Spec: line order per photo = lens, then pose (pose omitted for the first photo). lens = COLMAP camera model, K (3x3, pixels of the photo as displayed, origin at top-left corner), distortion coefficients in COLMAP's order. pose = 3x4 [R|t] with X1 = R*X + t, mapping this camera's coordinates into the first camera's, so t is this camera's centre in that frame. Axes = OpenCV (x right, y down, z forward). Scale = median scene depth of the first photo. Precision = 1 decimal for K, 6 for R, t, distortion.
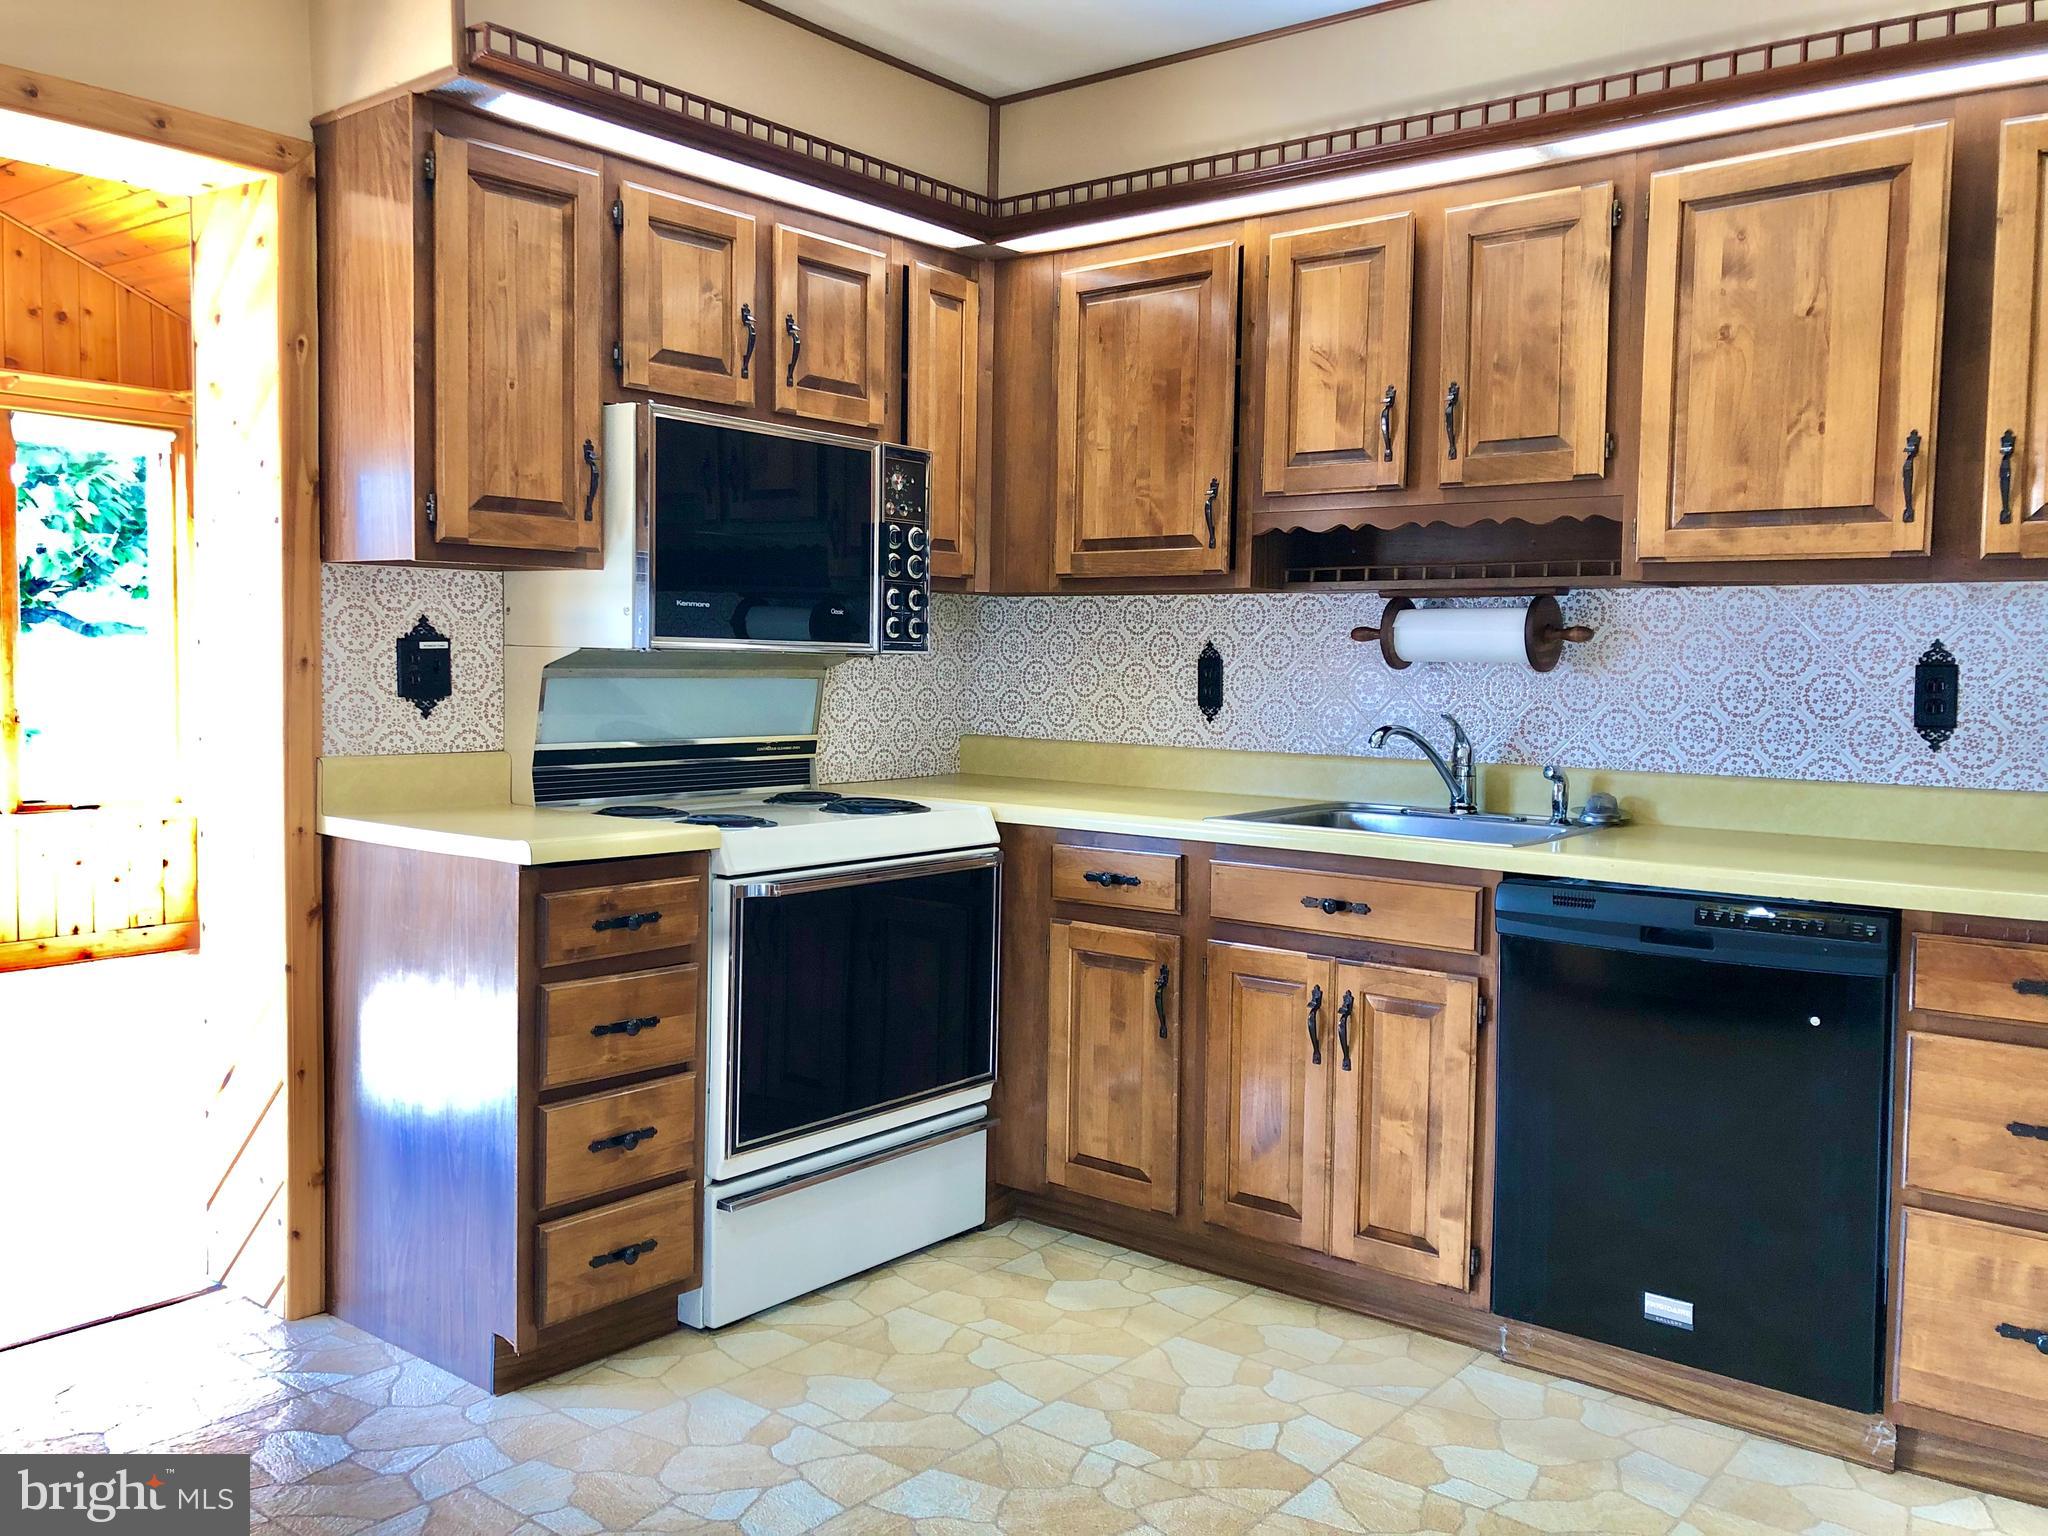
lens RADIAL K [[1711.2, 0, 1038.9], [0, 1711.2, 761.7], [0, 0, 1]] dist [0.053567, -0.068485]
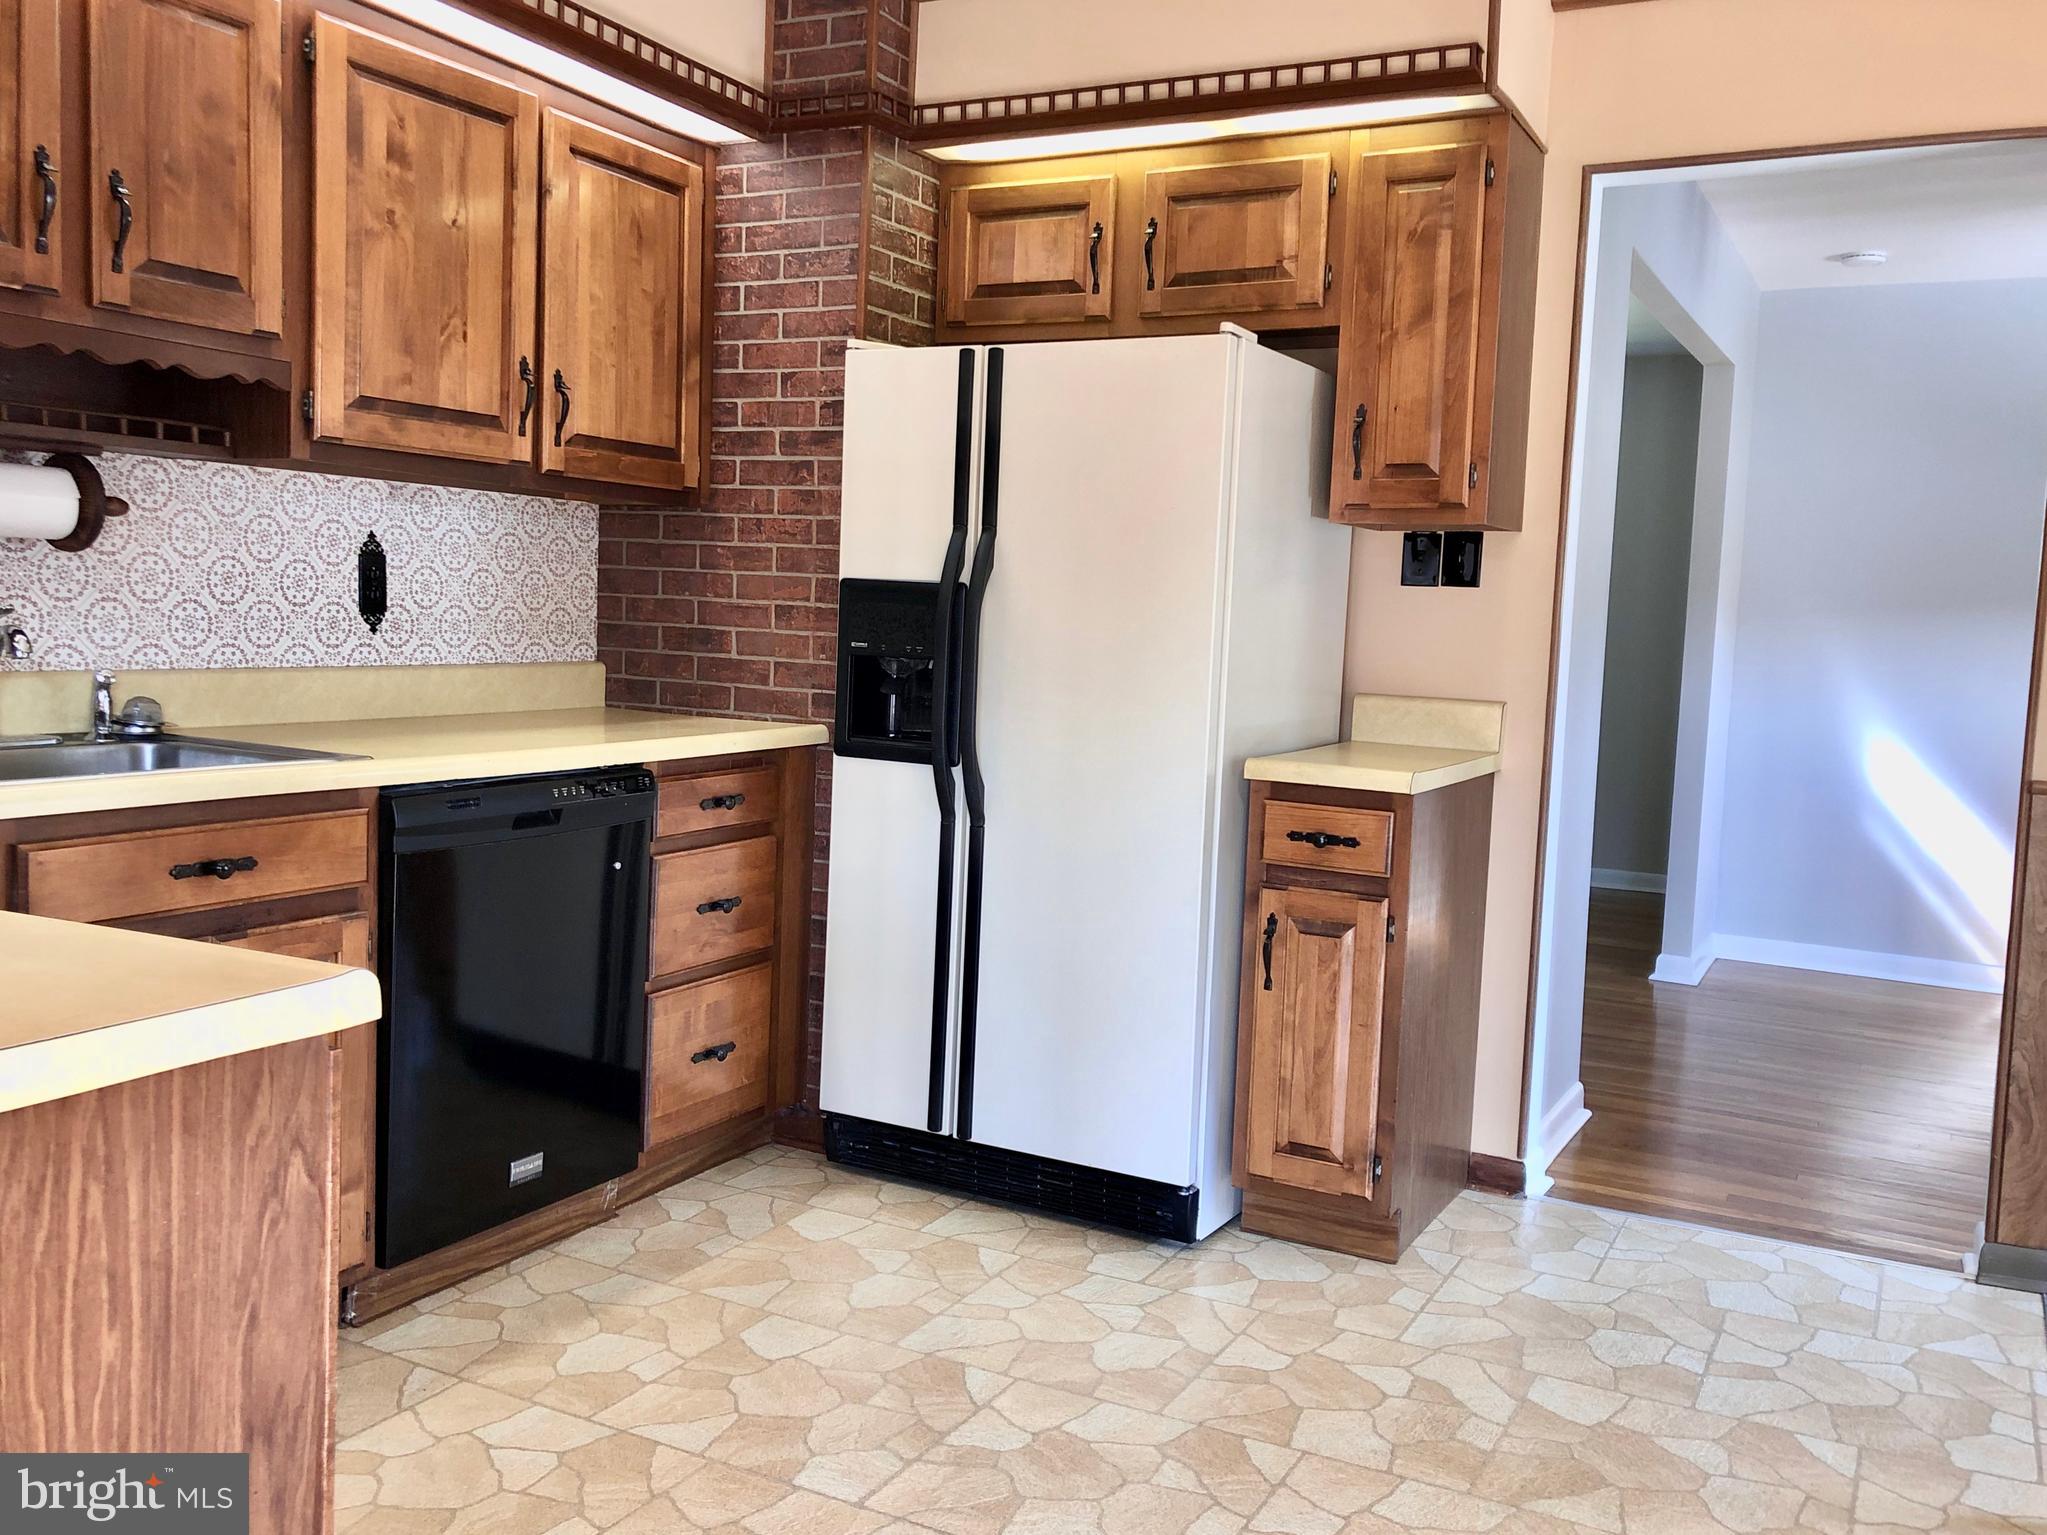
lens RADIAL K [[1710.3, 0, 1067.2], [0, 1710.3, 757.8], [0, 0, 1]] dist [0.053567, -0.068485]
pose [[-0.193507, -0.108370, 0.975095, -0.678895], [0.018527, 0.993300, 0.114069, -0.046943], [-0.980924, 0.040139, -0.190202, 0.826249]]
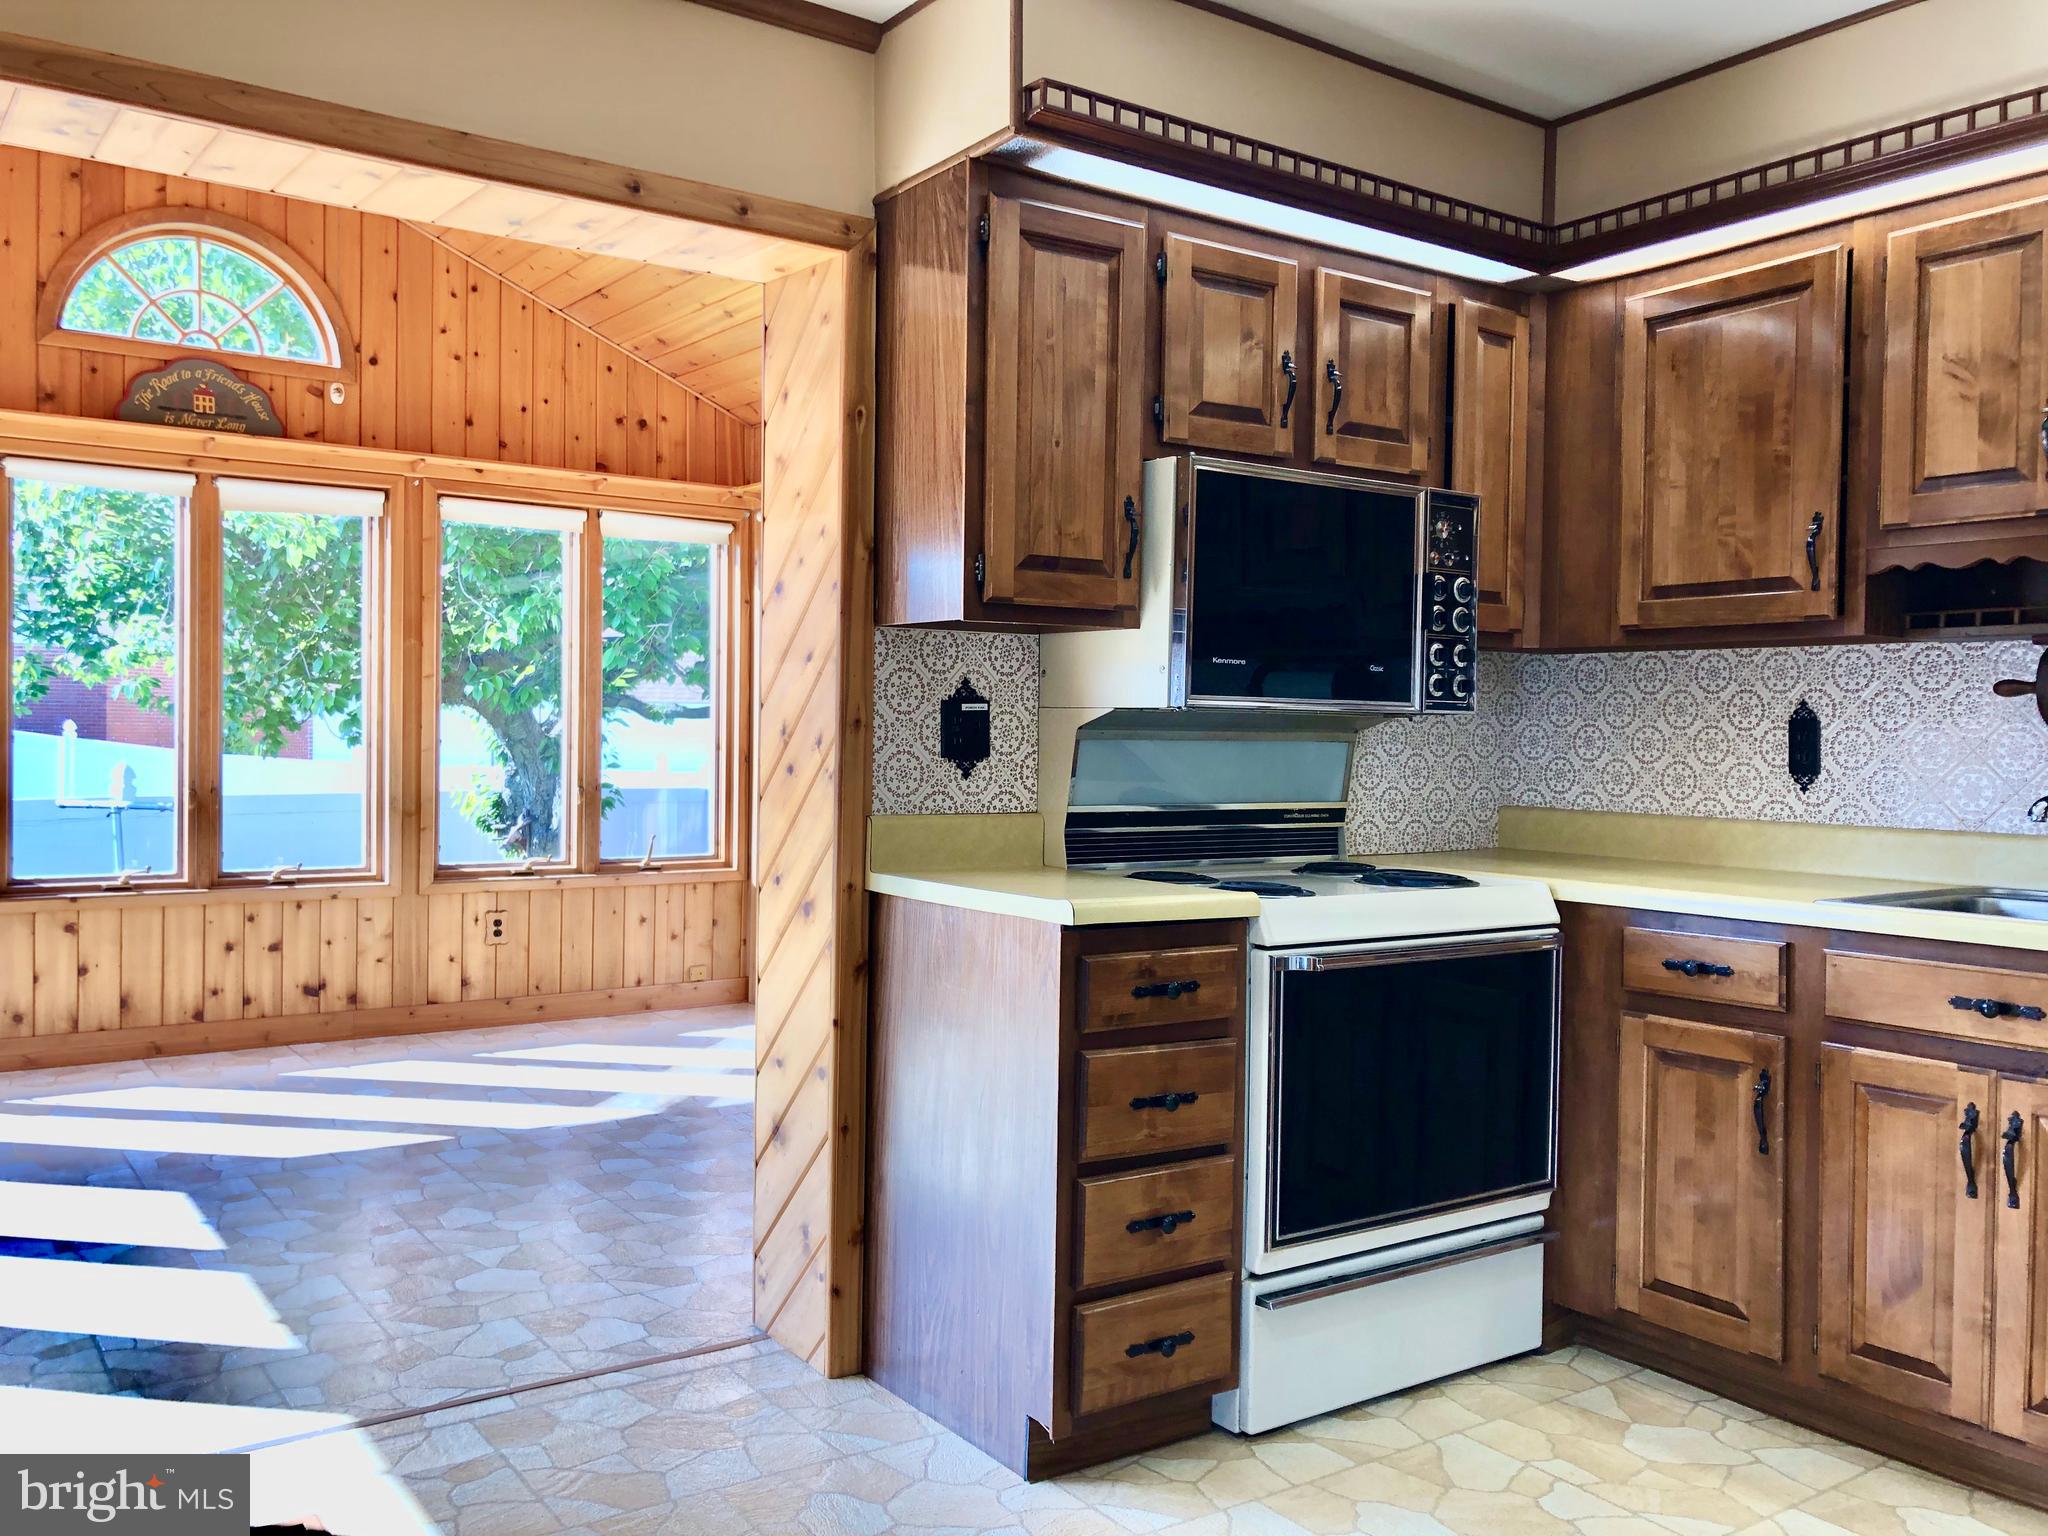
lens RADIAL K [[1711.2, 0, 1028.2], [0, 1711.2, 763.3], [0, 0, 1]] dist [0.053567, -0.068485]
pose [[0.960029, 0.002448, -0.279888, -0.039514], [-0.015720, 0.998855, -0.045185, 0.009464], [0.279457, 0.047779, 0.958969, 0.050397]]
